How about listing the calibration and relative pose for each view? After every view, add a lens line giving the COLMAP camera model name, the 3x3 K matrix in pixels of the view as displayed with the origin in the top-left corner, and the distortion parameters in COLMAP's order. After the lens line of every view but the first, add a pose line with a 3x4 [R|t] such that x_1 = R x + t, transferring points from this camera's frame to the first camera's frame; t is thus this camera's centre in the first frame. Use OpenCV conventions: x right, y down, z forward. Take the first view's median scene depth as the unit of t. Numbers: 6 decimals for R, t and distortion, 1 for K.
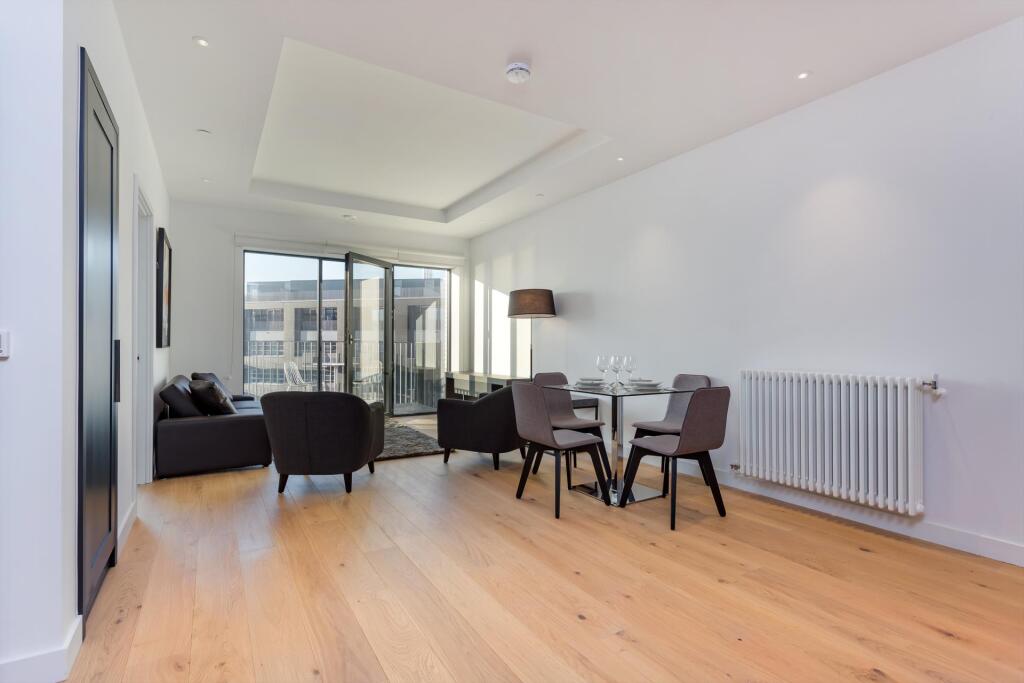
lens RADIAL K [[483.2, 0, 509.9], [0, 483.2, 341.5], [0, 0, 1]] dist [-0.000551, 0.000093]
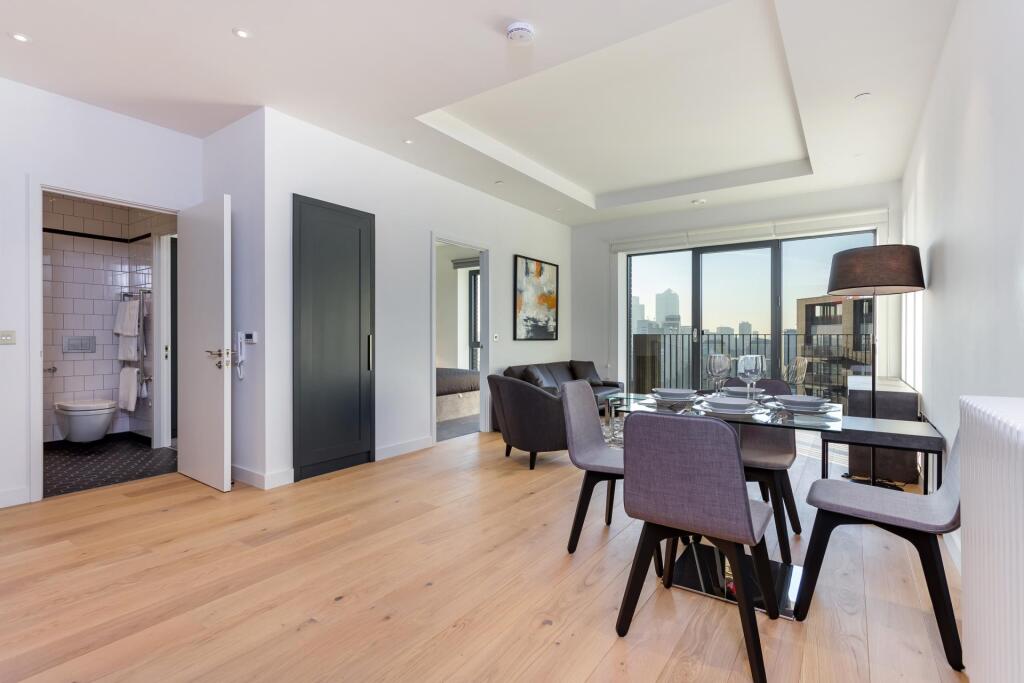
lens RADIAL K [[489.9, 0, 509.8], [0, 489.9, 338.6], [0, 0, 1]] dist [0.007866, -0.000149]
pose [[0.396963, -0.000560, -0.917835, 0.609763], [0.006000, 0.999980, 0.001985, 0.005309], [0.917815, -0.006295, 0.396958, 0.442857]]
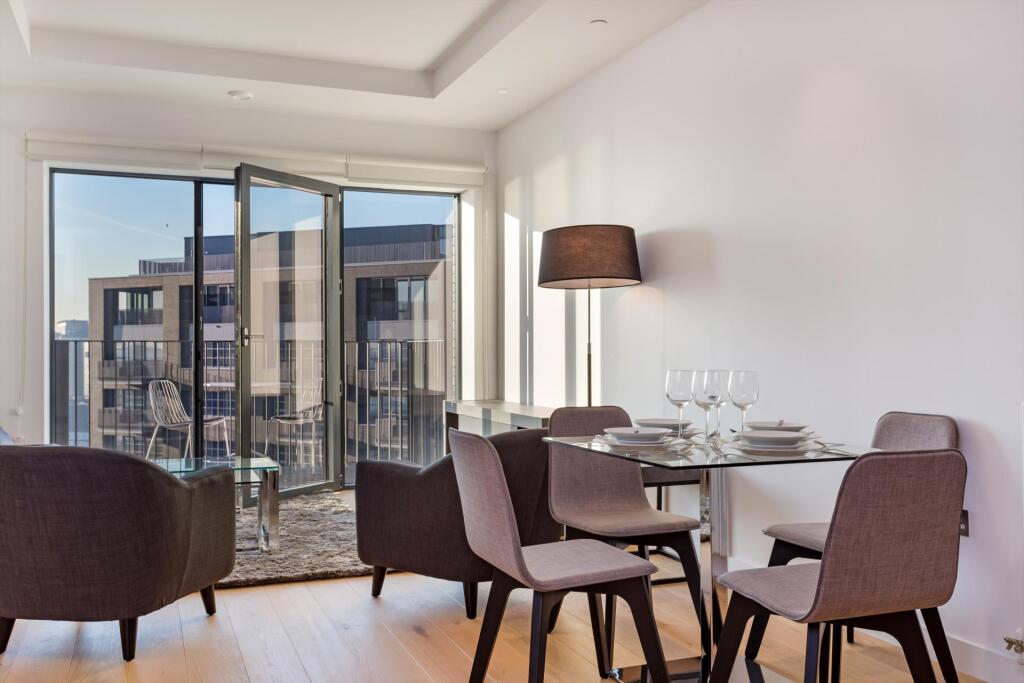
lens RADIAL K [[914.0, 0, 494.1], [0, 914.0, 340.9], [0, 0, 1]] dist [0.057996, -0.000560]
pose [[0.982851, -0.008021, -0.184229, 0.162542], [0.008313, 0.999965, 0.000810, 0.002305], [0.184216, -0.002327, 0.982883, 0.153390]]
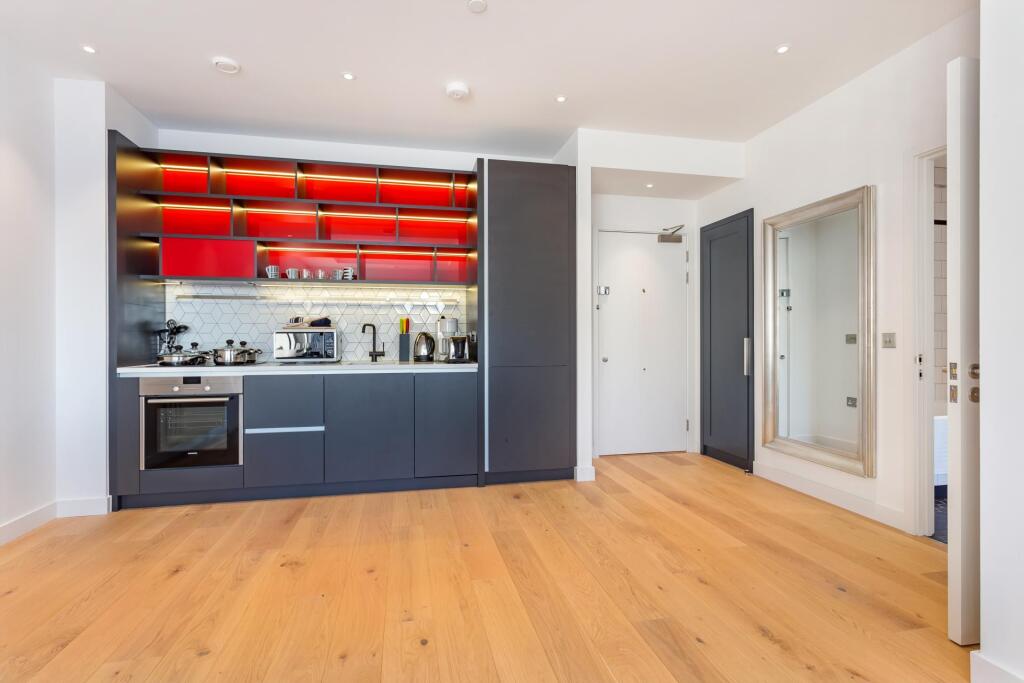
lens RADIAL K [[483.2, 0, 509.9], [0, 483.2, 341.5], [0, 0, 1]] dist [-0.000551, 0.000093]
pose [[-0.943532, -0.002030, 0.331276, -0.141990], [-0.004365, 0.999971, -0.006306, 0.009000], [-0.331254, -0.007396, -0.943513, 0.863408]]
